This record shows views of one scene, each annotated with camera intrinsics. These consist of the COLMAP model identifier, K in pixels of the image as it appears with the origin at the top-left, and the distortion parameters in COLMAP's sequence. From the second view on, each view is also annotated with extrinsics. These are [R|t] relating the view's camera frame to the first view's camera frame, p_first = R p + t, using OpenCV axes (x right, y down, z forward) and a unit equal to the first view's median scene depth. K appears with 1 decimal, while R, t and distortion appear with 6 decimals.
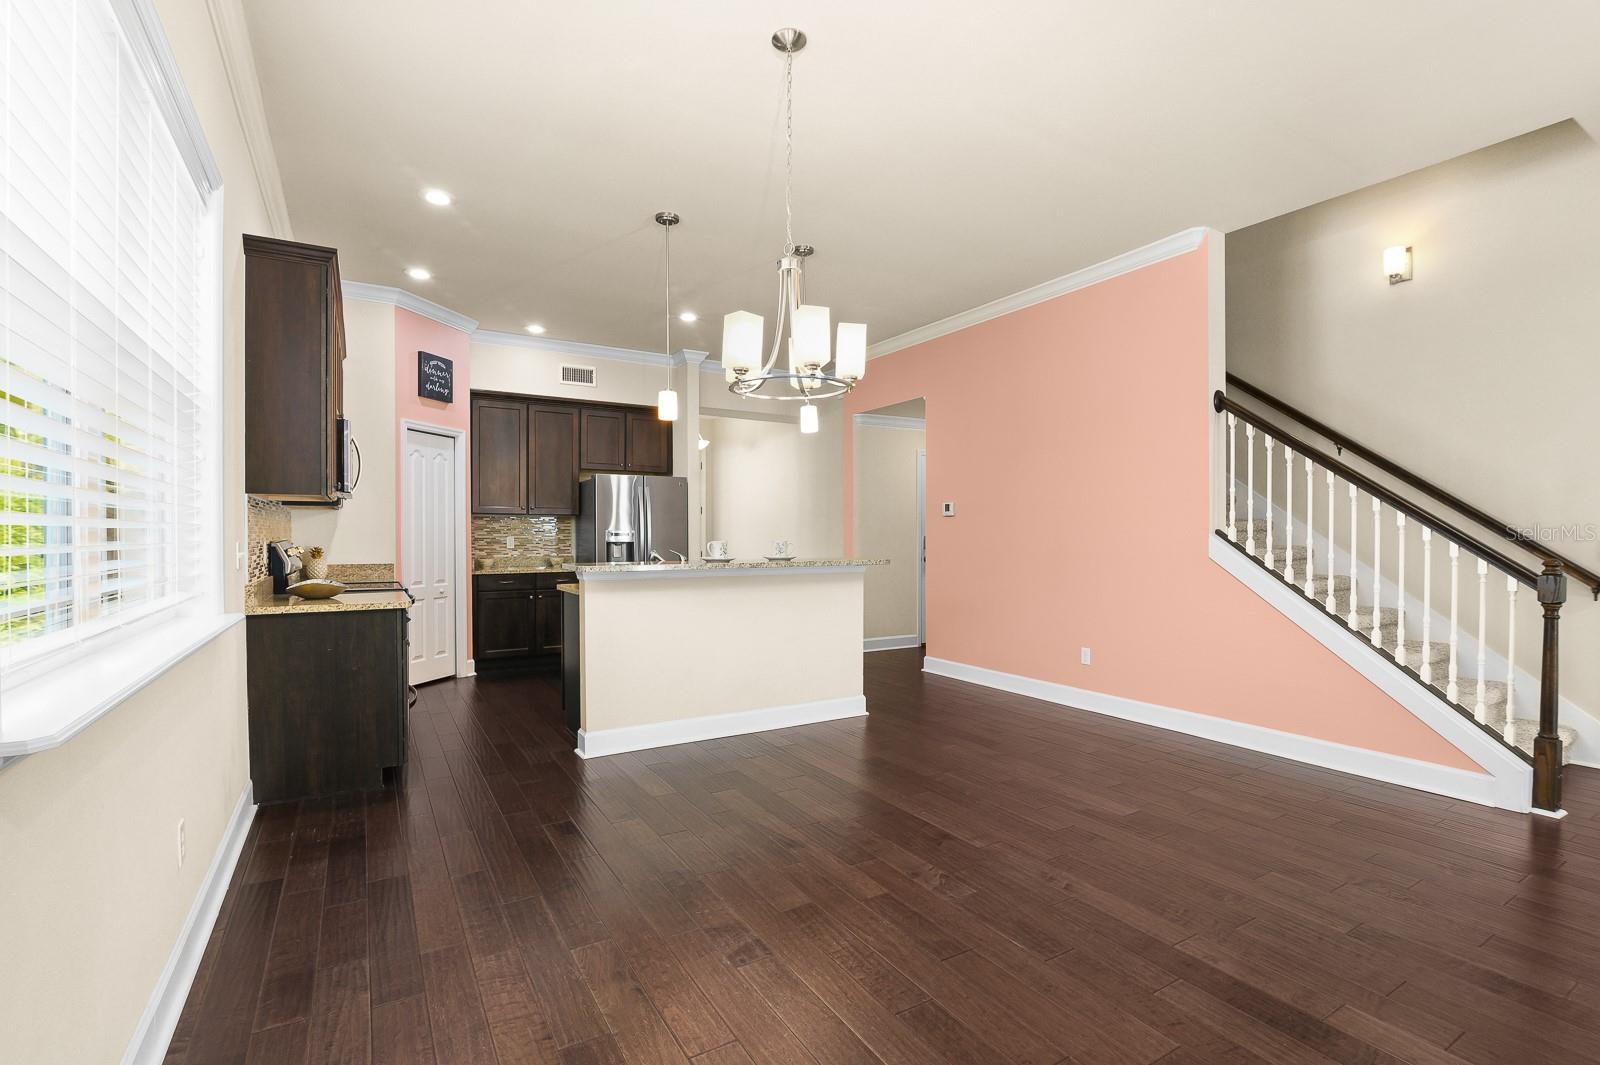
lens RADIAL K [[750.7, 0, 806.0], [0, 750.7, 540.7], [0, 0, 1]] dist [-0.020330, 0.001329]
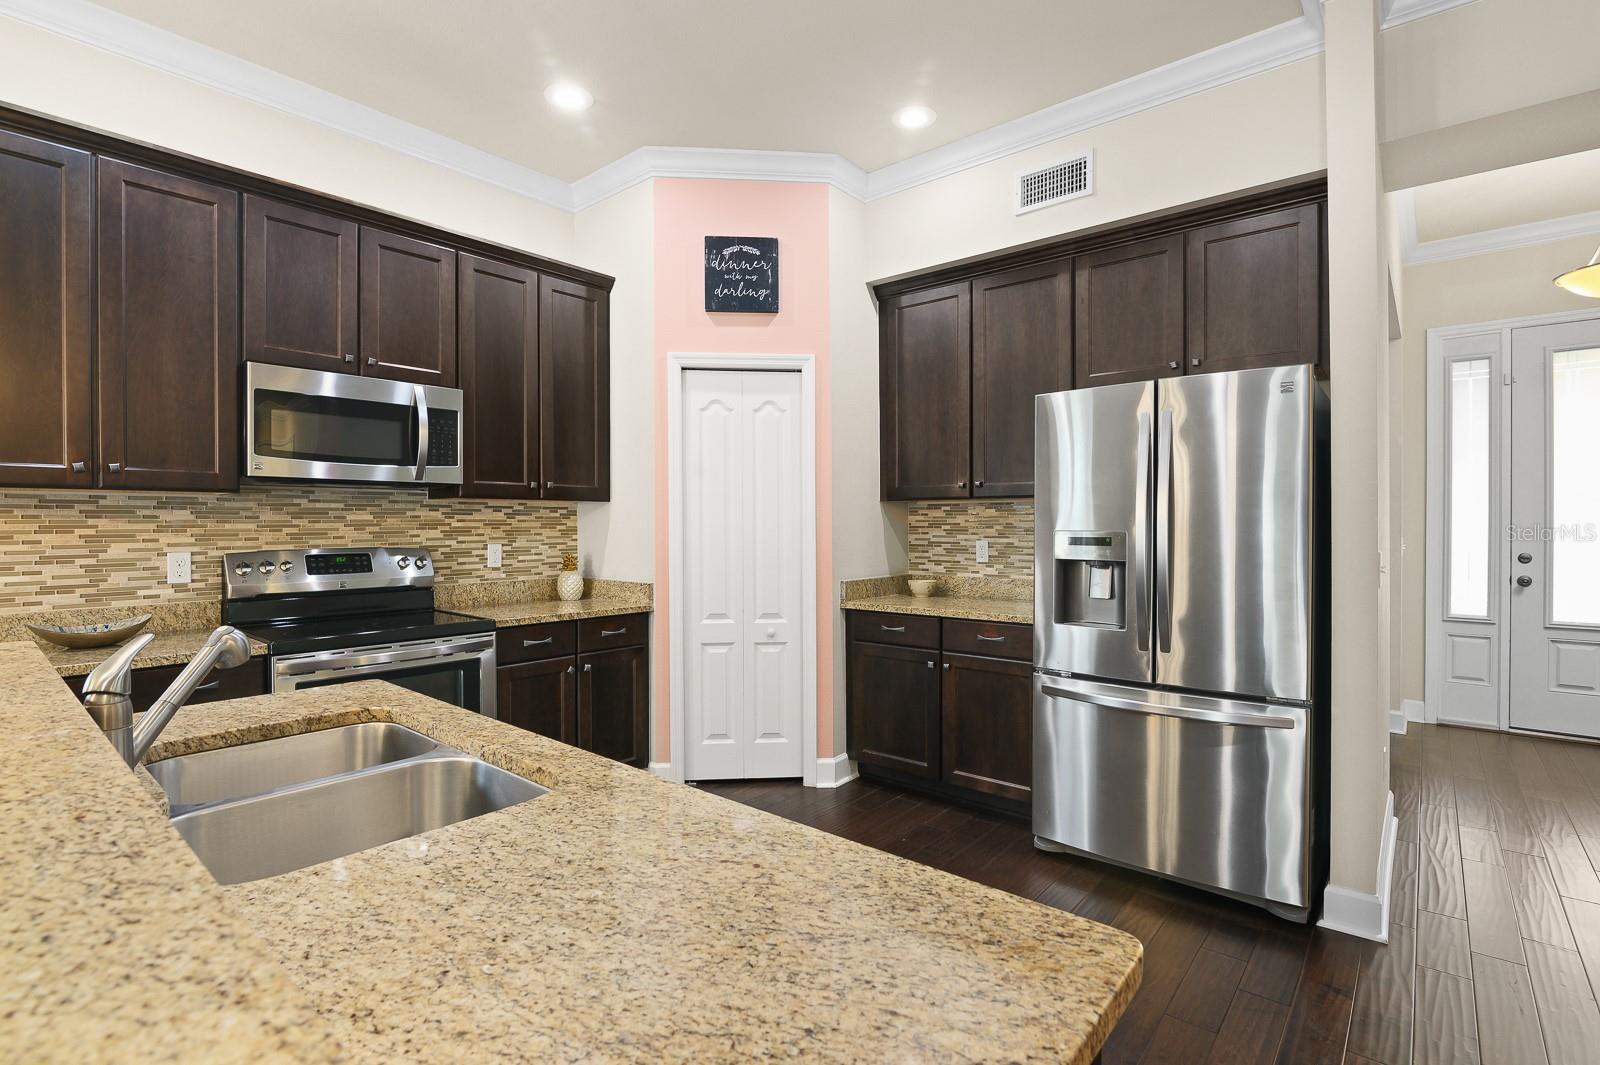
lens RADIAL K [[750.7, 0, 793.5], [0, 750.7, 526.4], [0, 0, 1]] dist [-0.020330, 0.001329]
pose [[0.303815, 0.010392, -0.952674, 0.081244], [-0.006536, 0.999940, 0.008823, -0.021487], [0.952709, 0.003546, 0.303865, 0.799409]]
